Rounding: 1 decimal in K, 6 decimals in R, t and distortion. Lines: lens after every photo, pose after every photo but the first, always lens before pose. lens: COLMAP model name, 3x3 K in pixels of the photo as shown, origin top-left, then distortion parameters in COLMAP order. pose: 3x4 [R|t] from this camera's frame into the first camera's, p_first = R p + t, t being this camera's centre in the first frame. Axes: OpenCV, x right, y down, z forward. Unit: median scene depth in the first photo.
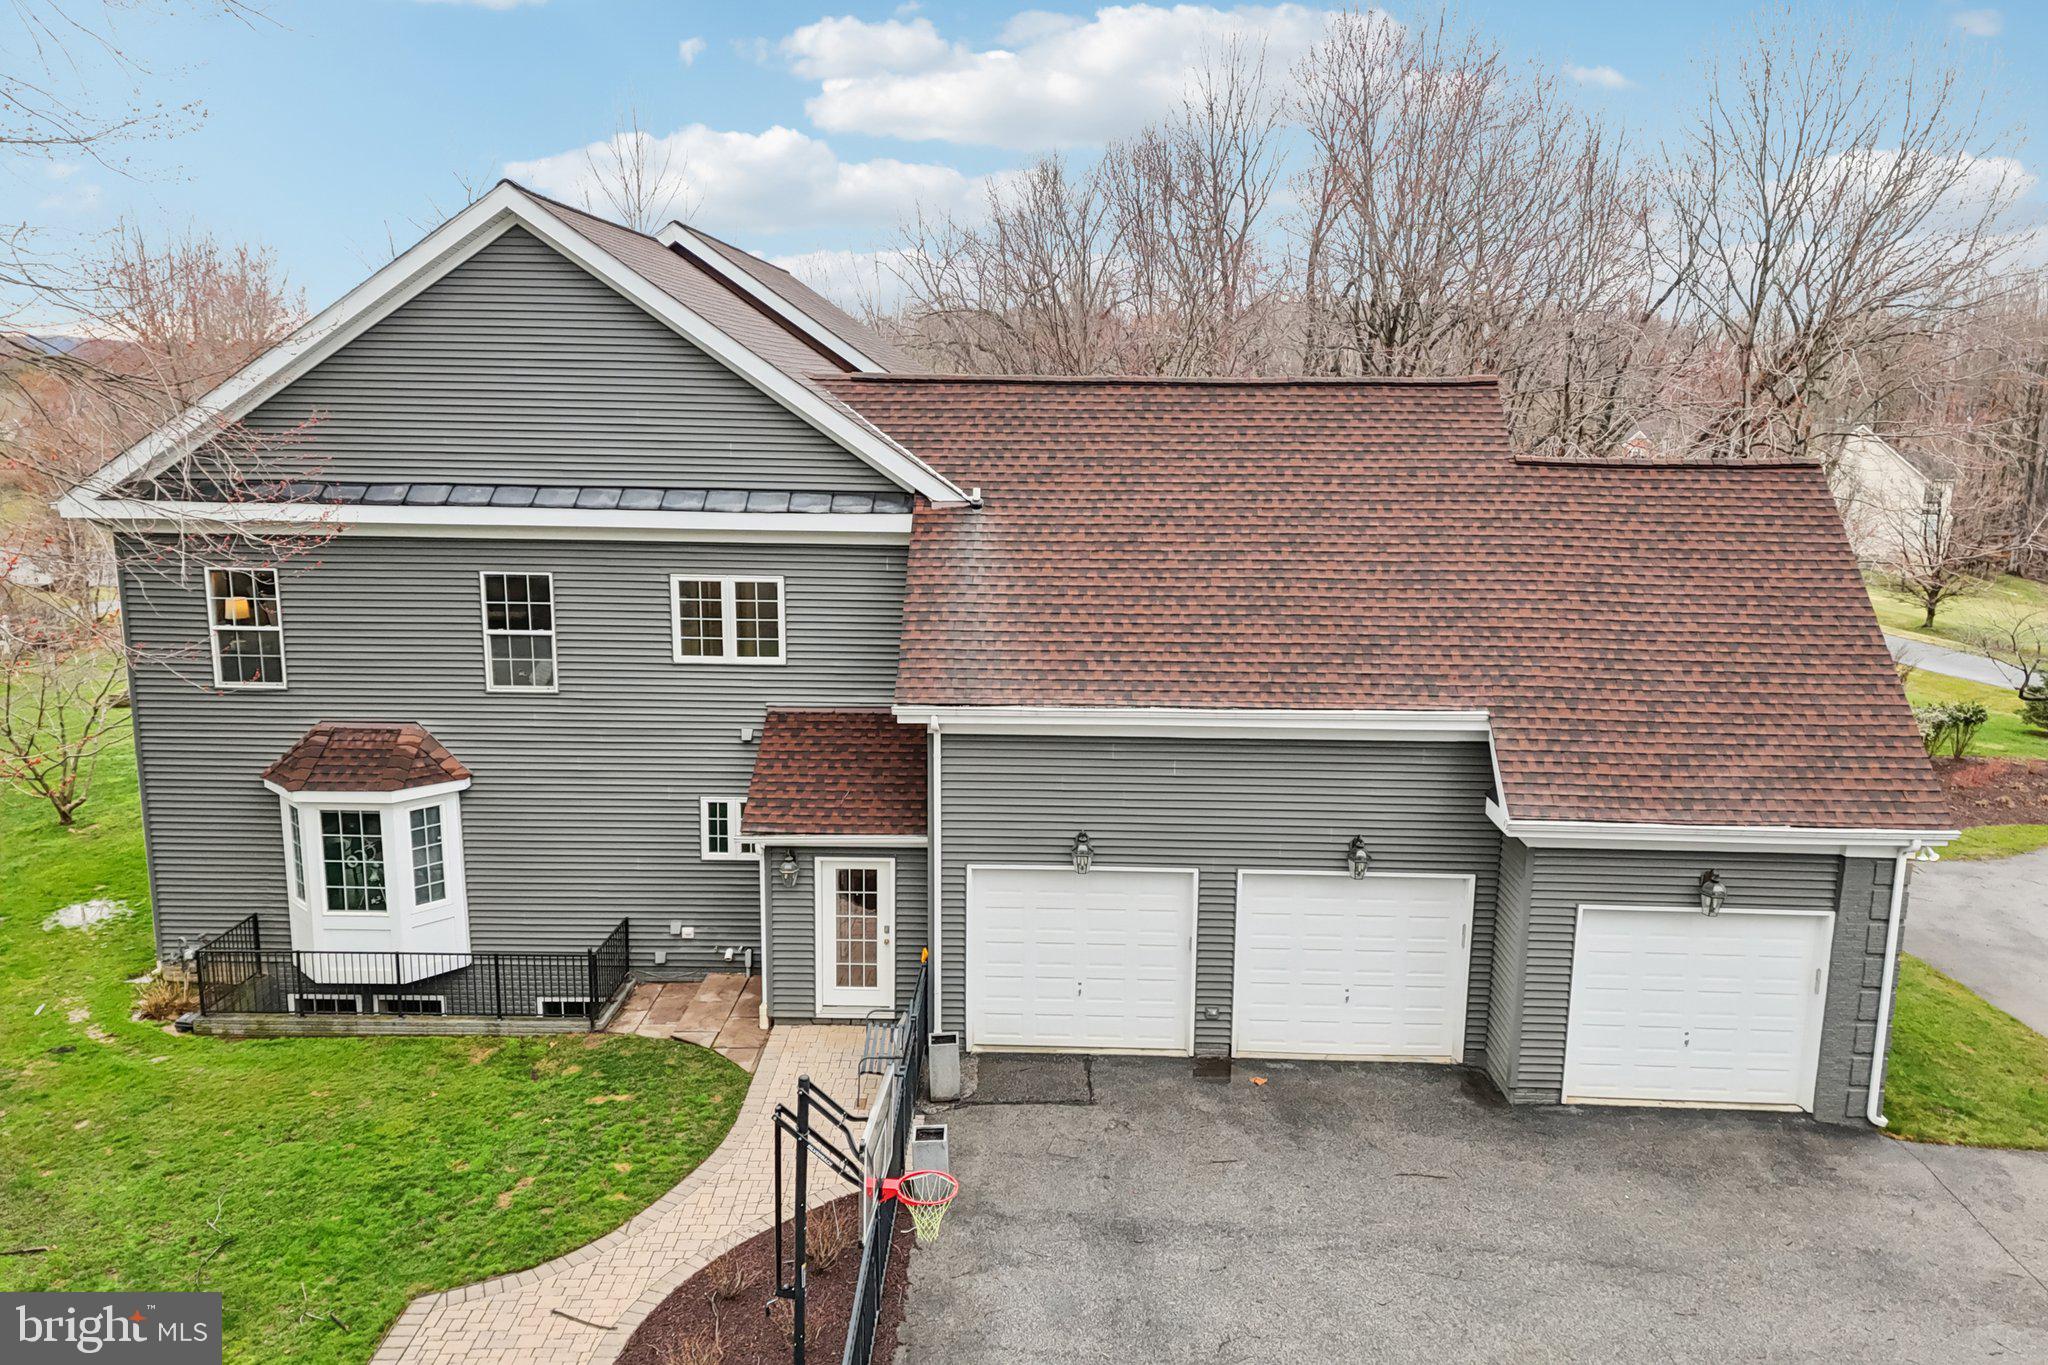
lens RADIAL K [[1449.1, 0, 1024.6], [0, 1449.1, 747.5], [0, 0, 1]] dist [0.107596, -0.130288]
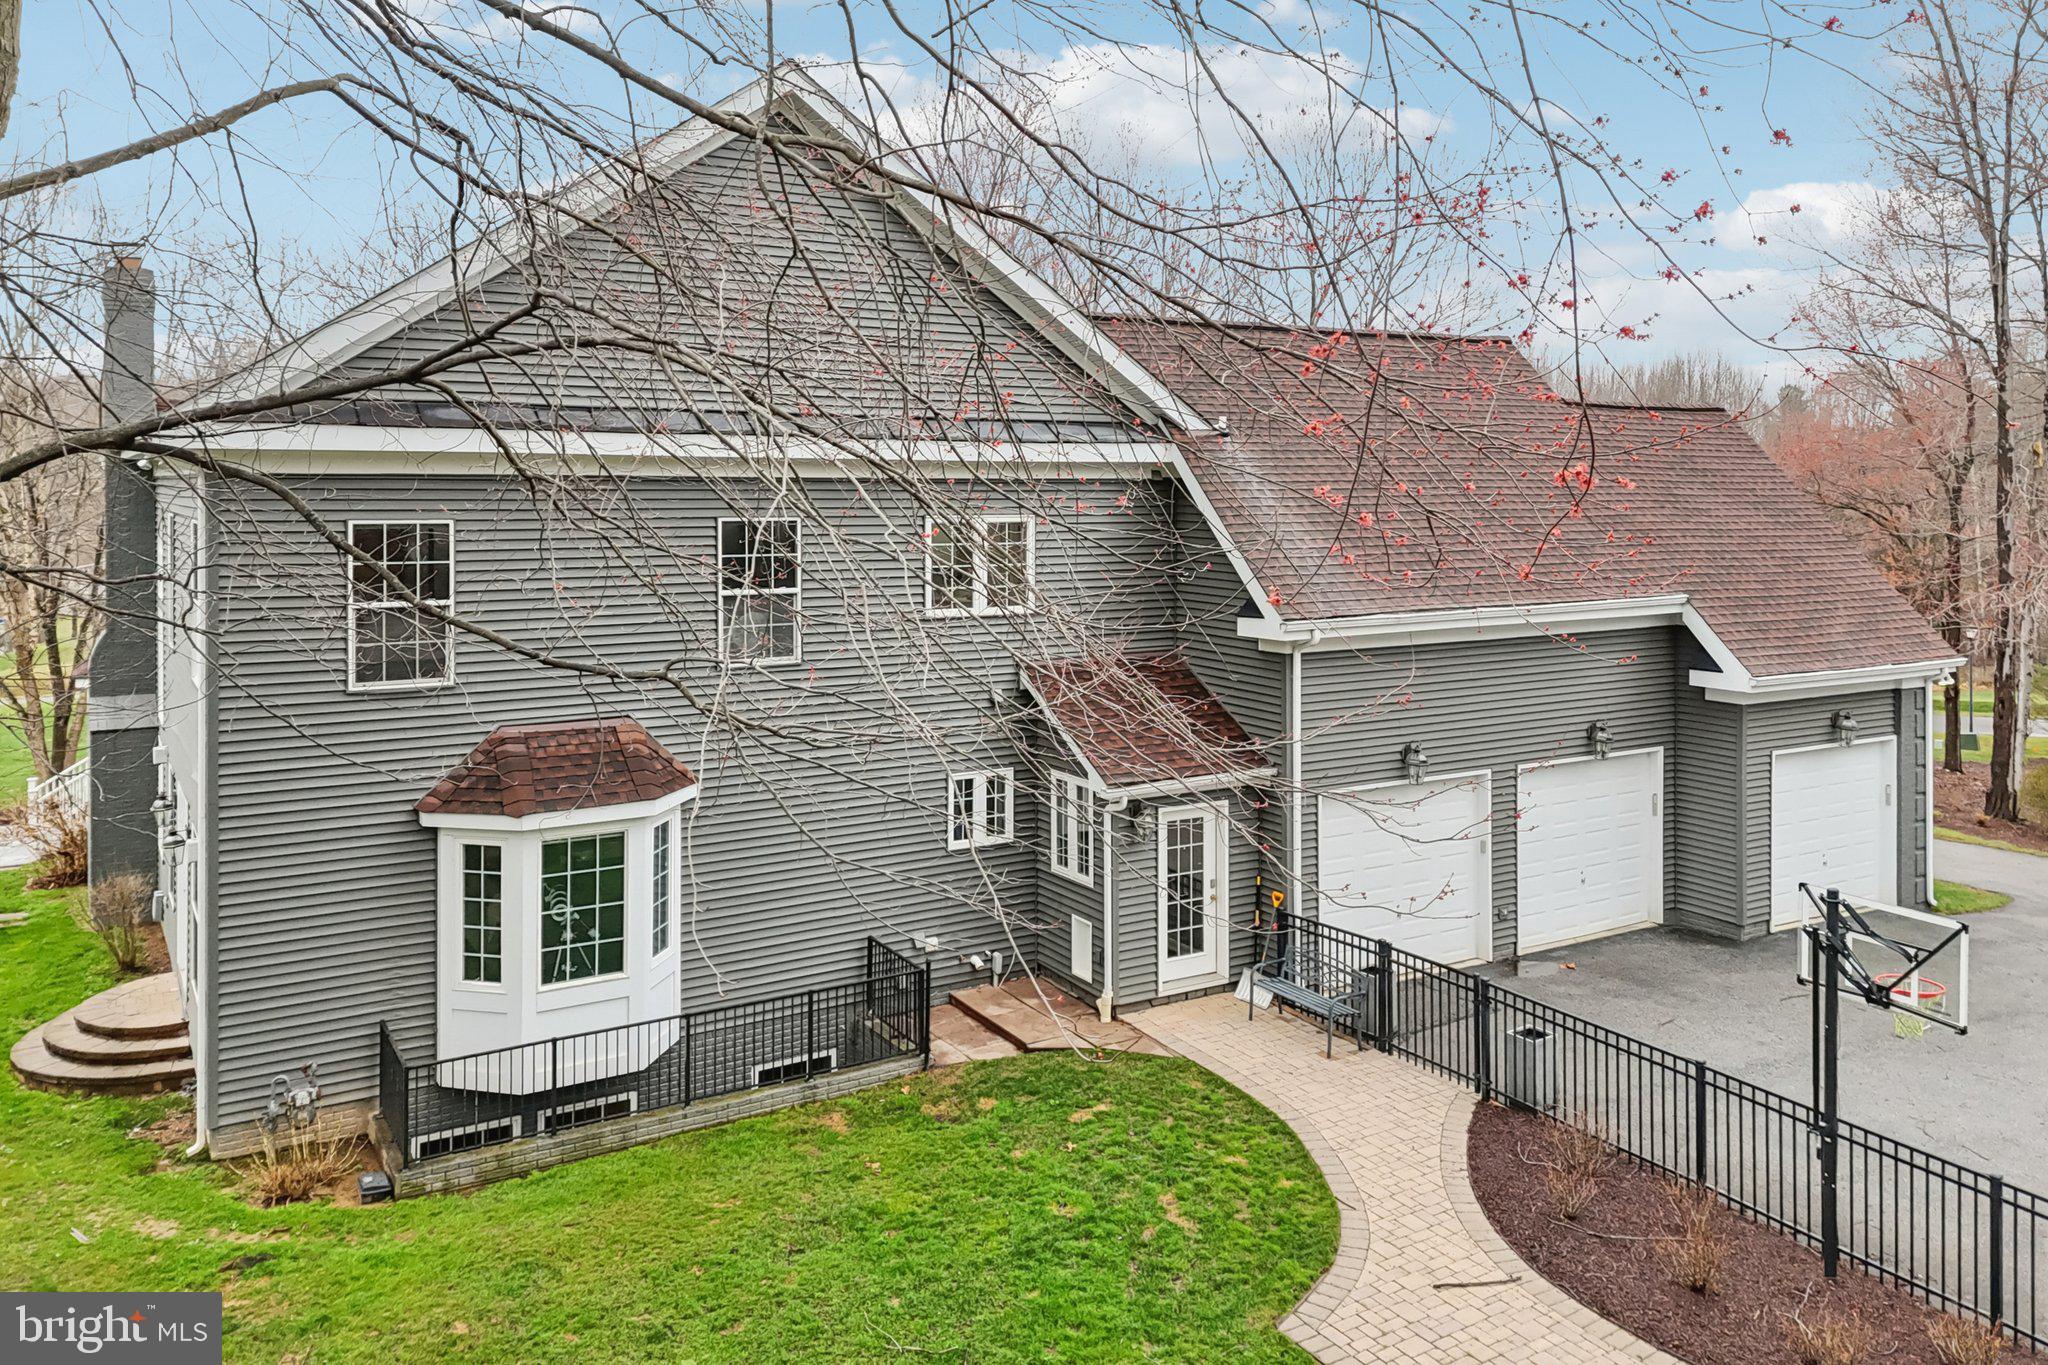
lens RADIAL K [[1531.4, 0, 1019.3], [0, 1531.4, 600.2], [0, 0, 1]] dist [0.084864, -0.098715]
pose [[0.844582, -0.049792, 0.533107, -0.687797], [0.134739, 0.983390, -0.121614, 0.050096], [-0.518196, 0.174544, 0.837262, 0.215873]]
